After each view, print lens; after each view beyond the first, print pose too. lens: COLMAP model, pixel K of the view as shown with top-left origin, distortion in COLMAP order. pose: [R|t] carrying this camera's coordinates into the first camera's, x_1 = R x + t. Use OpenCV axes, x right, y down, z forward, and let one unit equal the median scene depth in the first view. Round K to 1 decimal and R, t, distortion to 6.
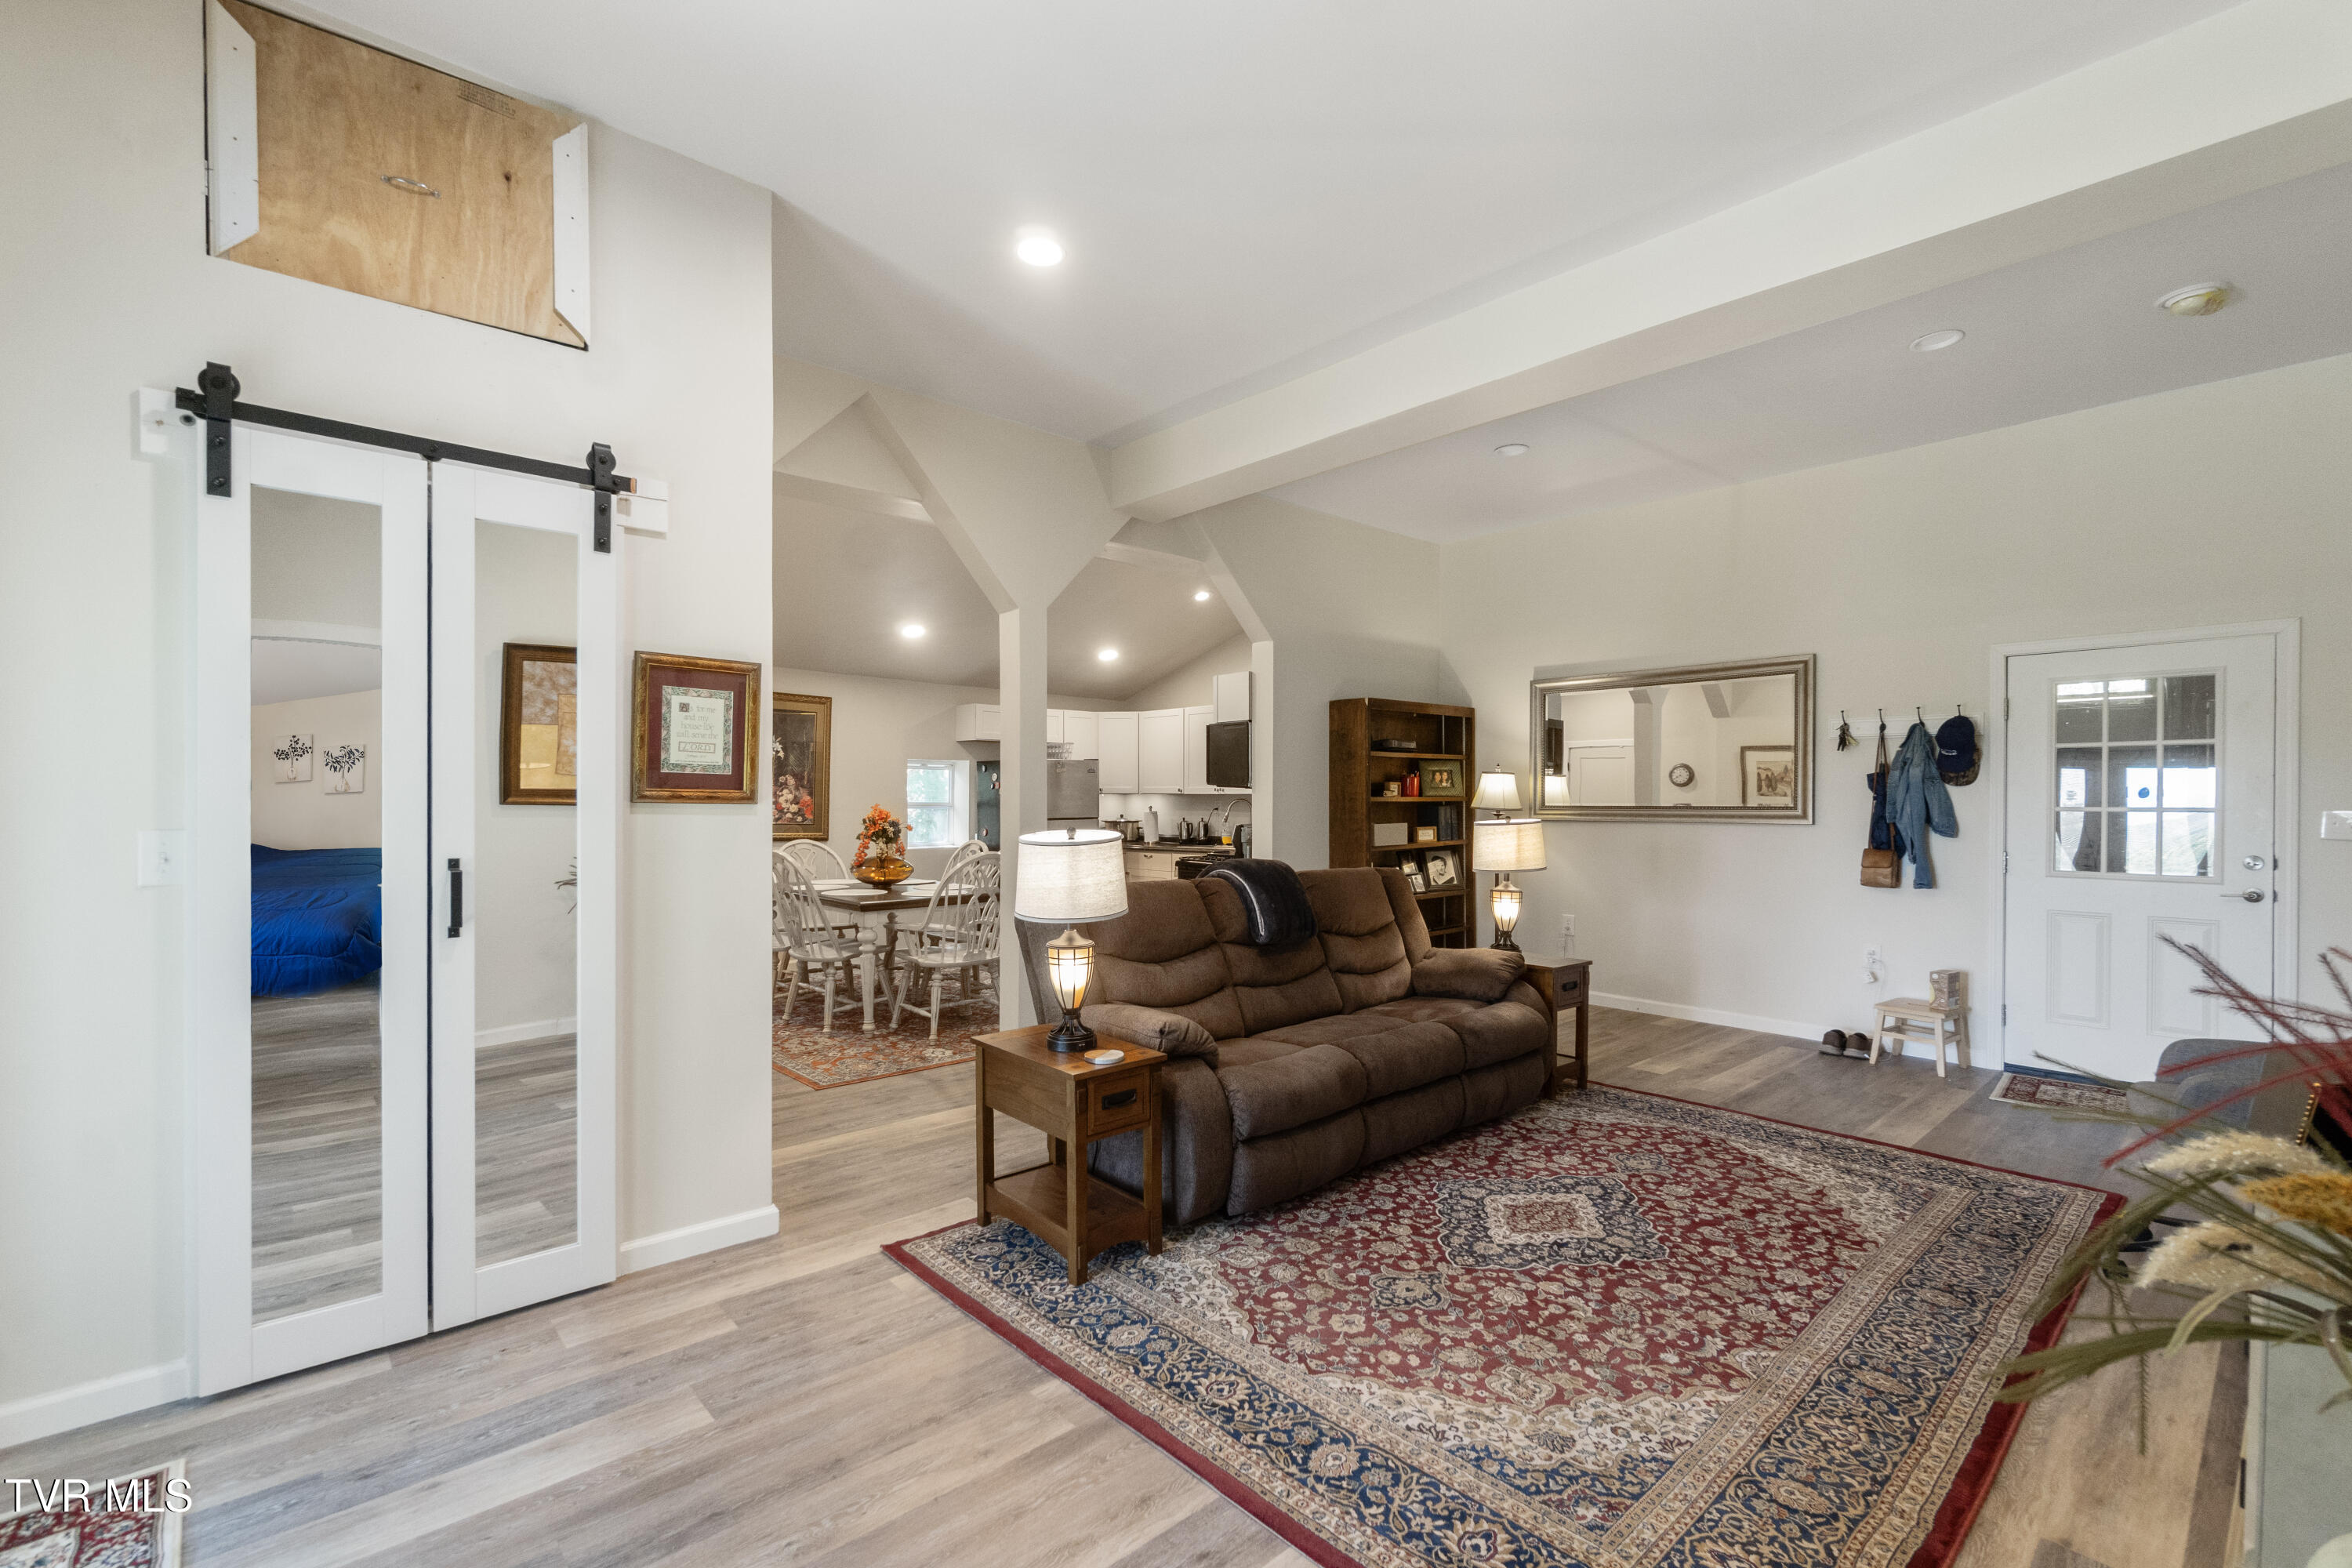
lens RADIAL K [[1032.3, 0, 1176.2], [0, 1032.3, 804.4], [0, 0, 1]] dist [0.000800, 0.000455]
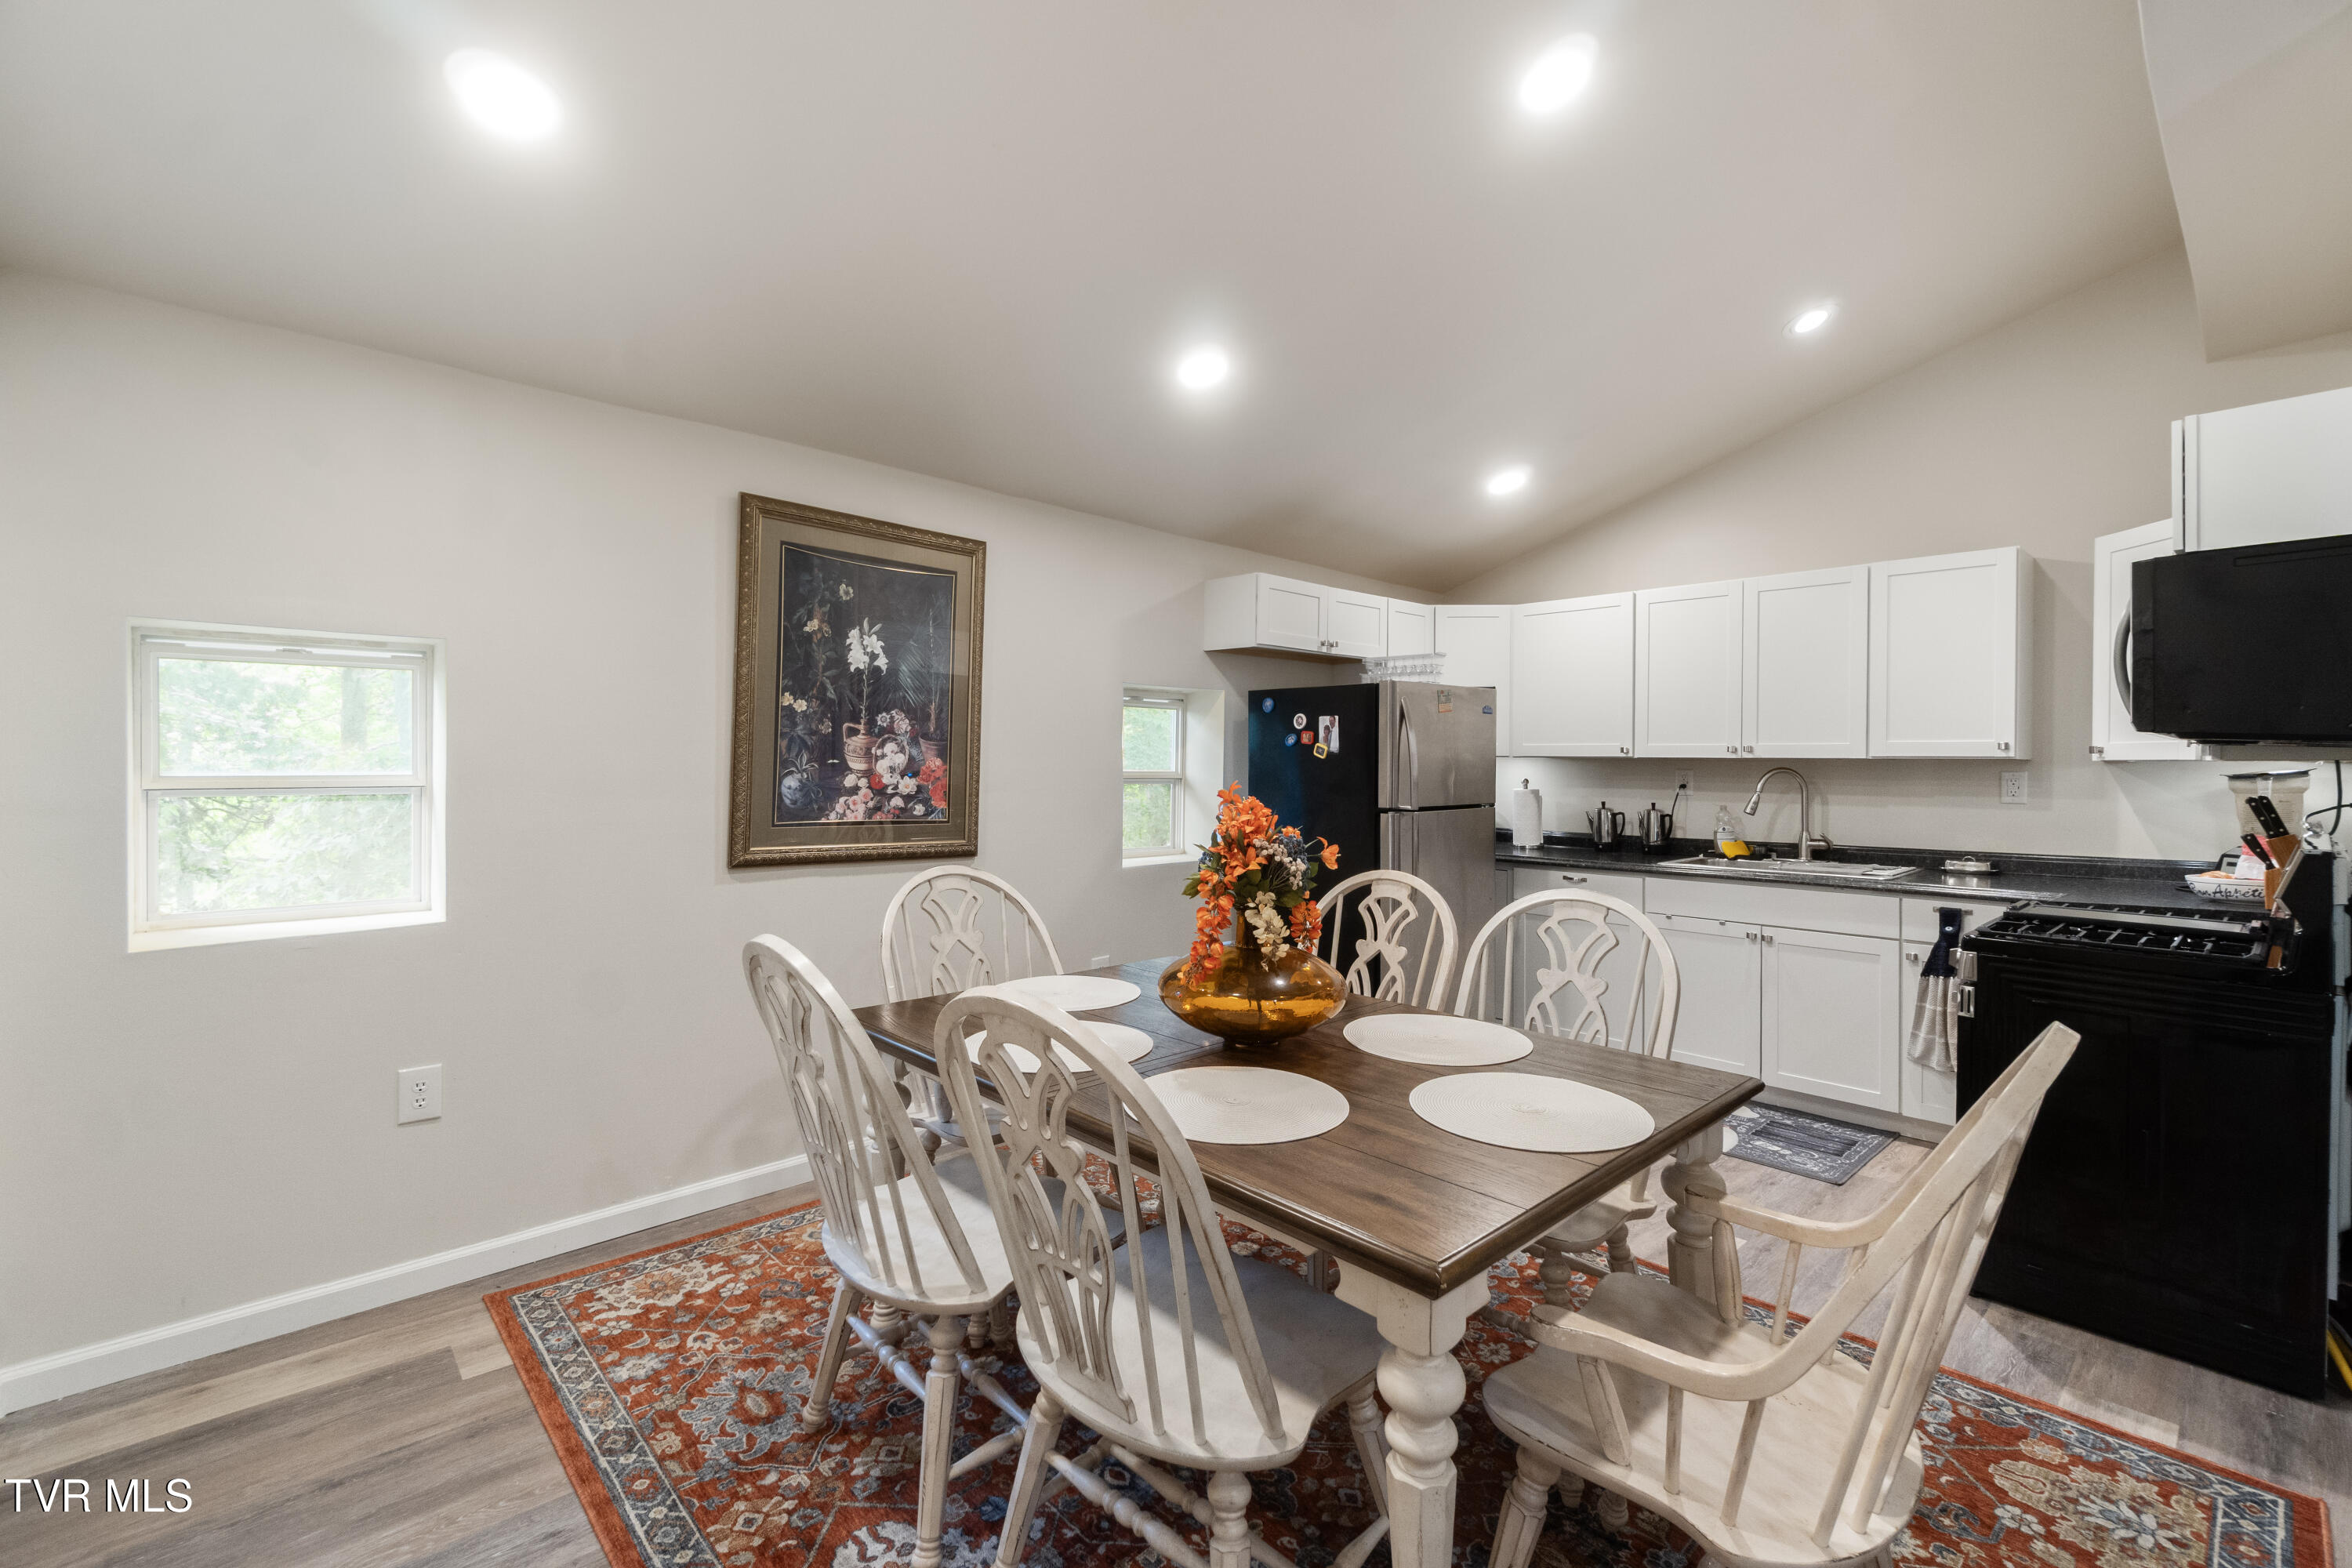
lens RADIAL K [[1022.1, 0, 1184.0], [0, 1022.1, 768.4], [0, 0, 1]] dist [-0.000595, 0.000156]
pose [[0.999953, 0.004694, 0.008494, -0.599728], [-0.004701, 0.999989, 0.000742, -0.010723], [-0.008491, -0.000782, 0.999964, 1.316169]]
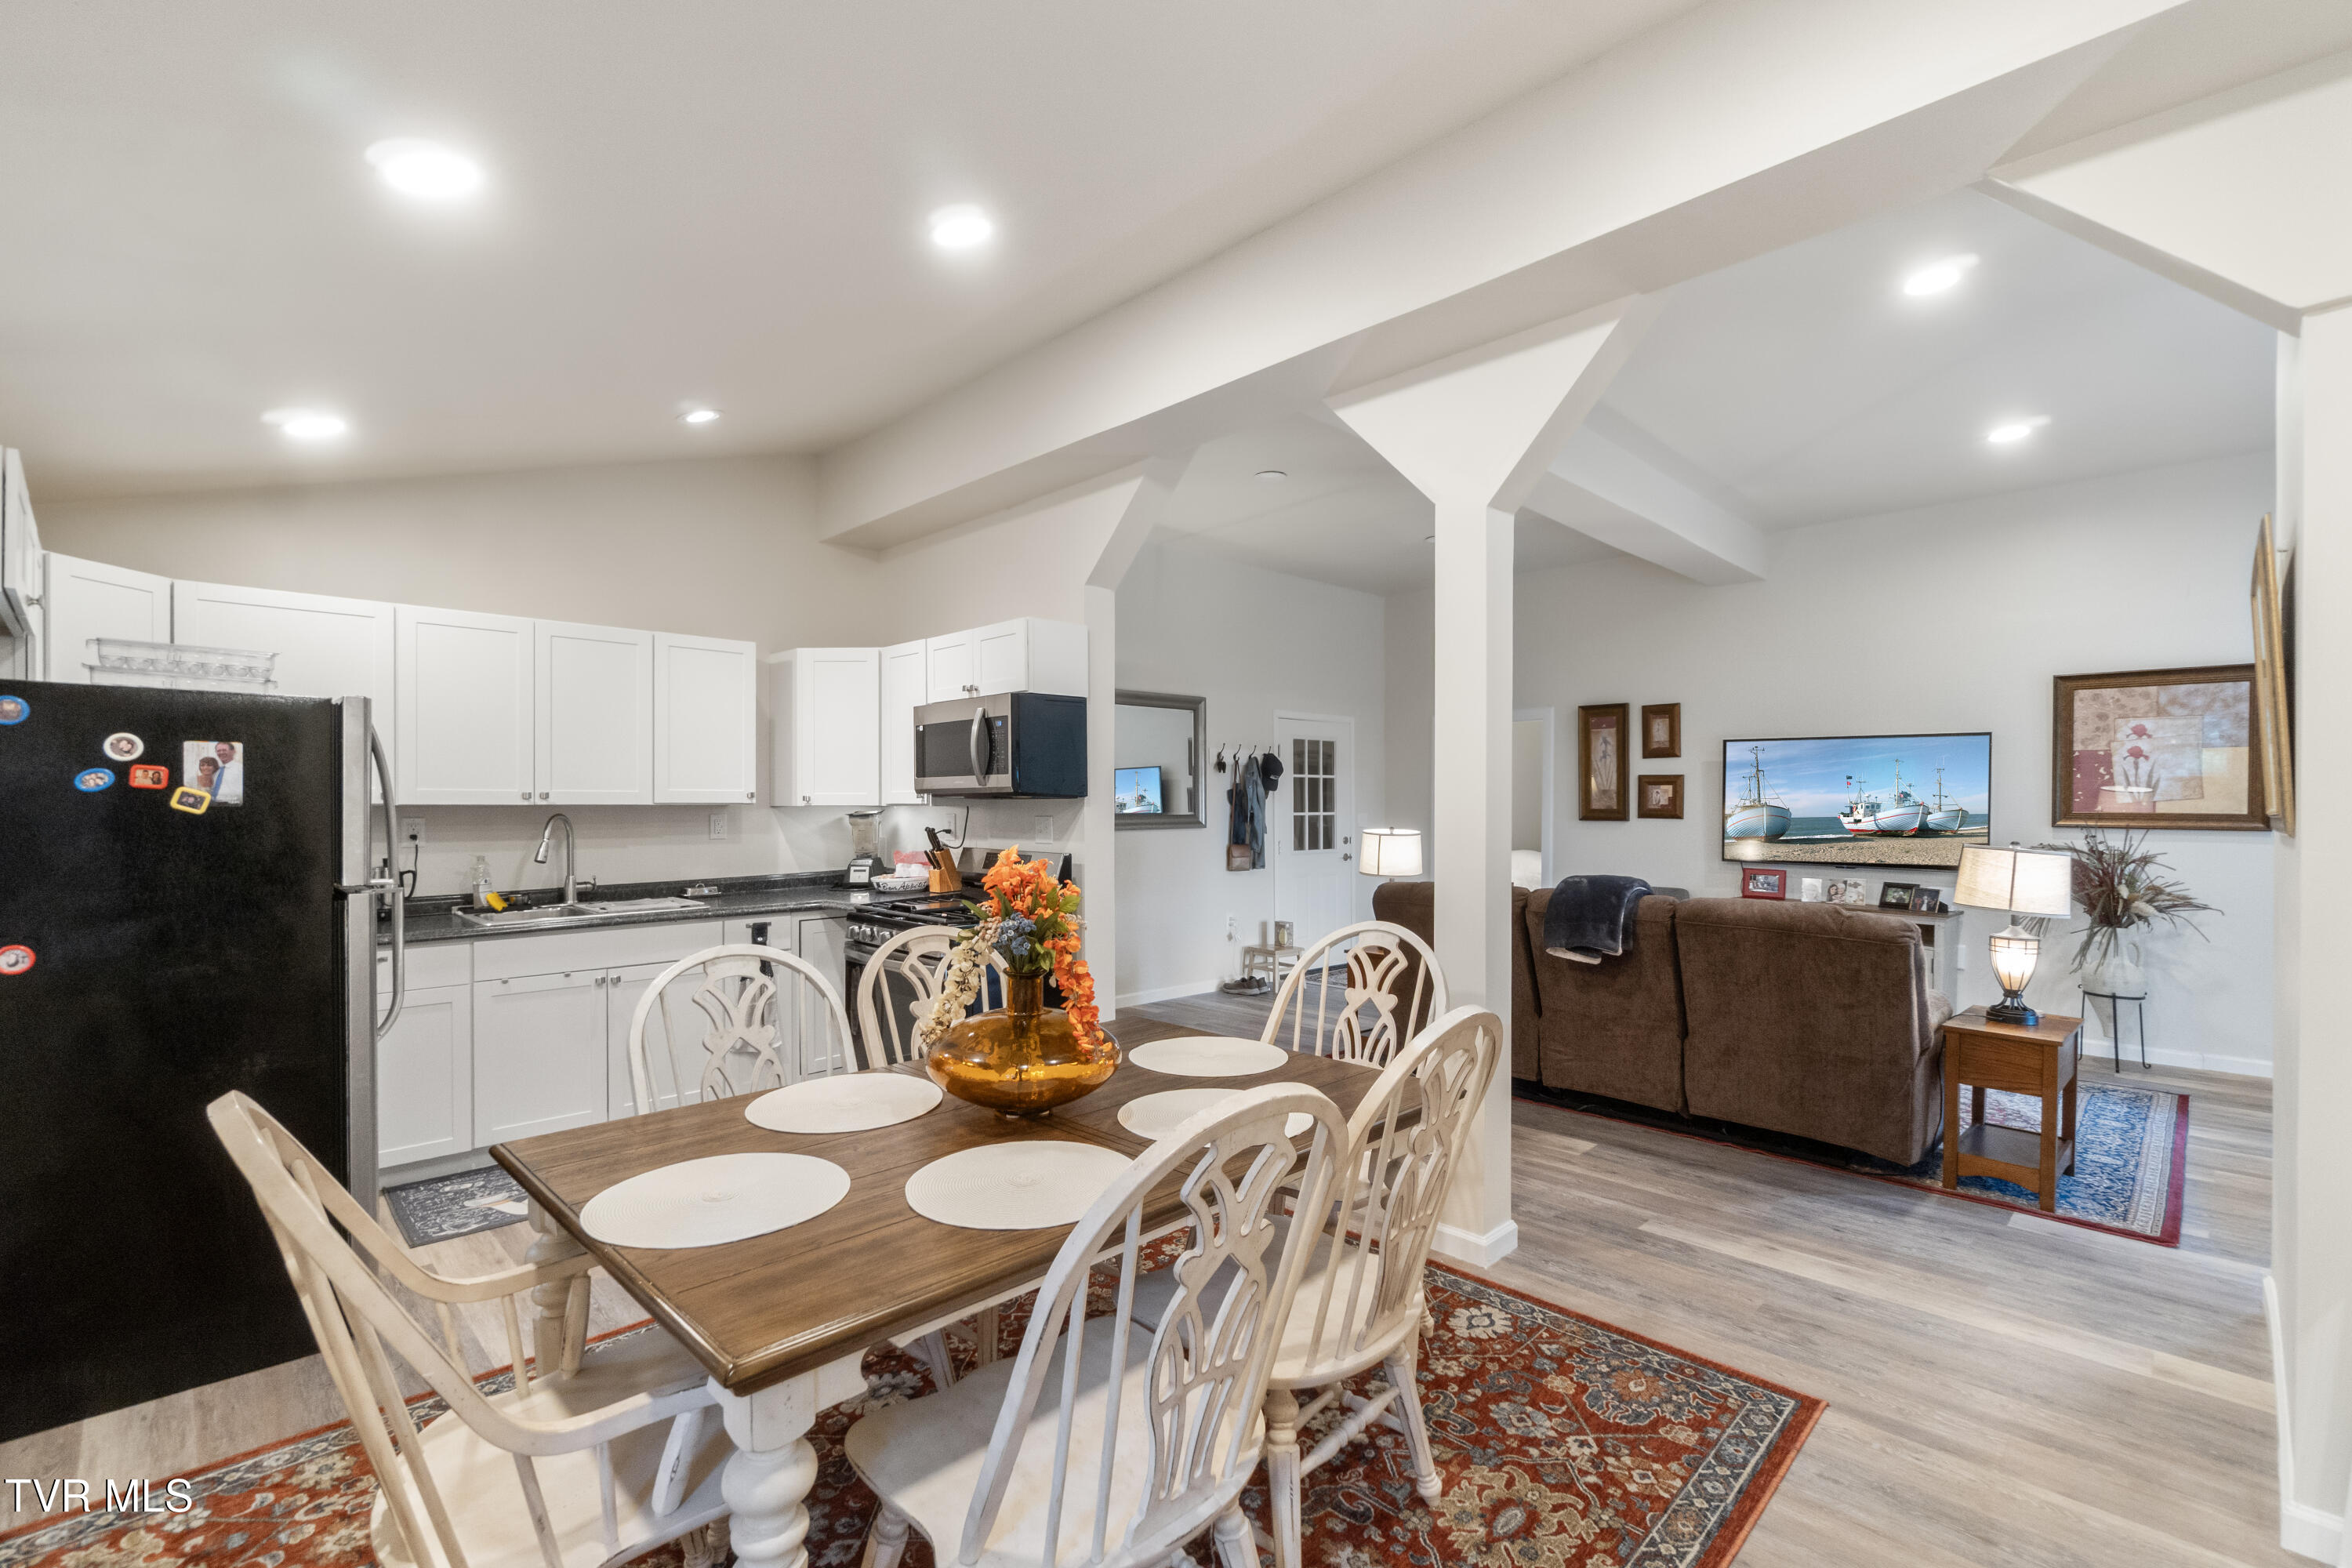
lens RADIAL K [[1036.9, 0, 1170.1], [0, 1036.9, 804.2], [0, 0, 1]] dist [-0.001255, 0.000702]
pose [[-0.043470, -0.004363, 0.999045, -1.175646], [0.004221, 0.999981, 0.004551, -0.029251], [-0.999046, 0.004415, -0.043451, 1.879811]]
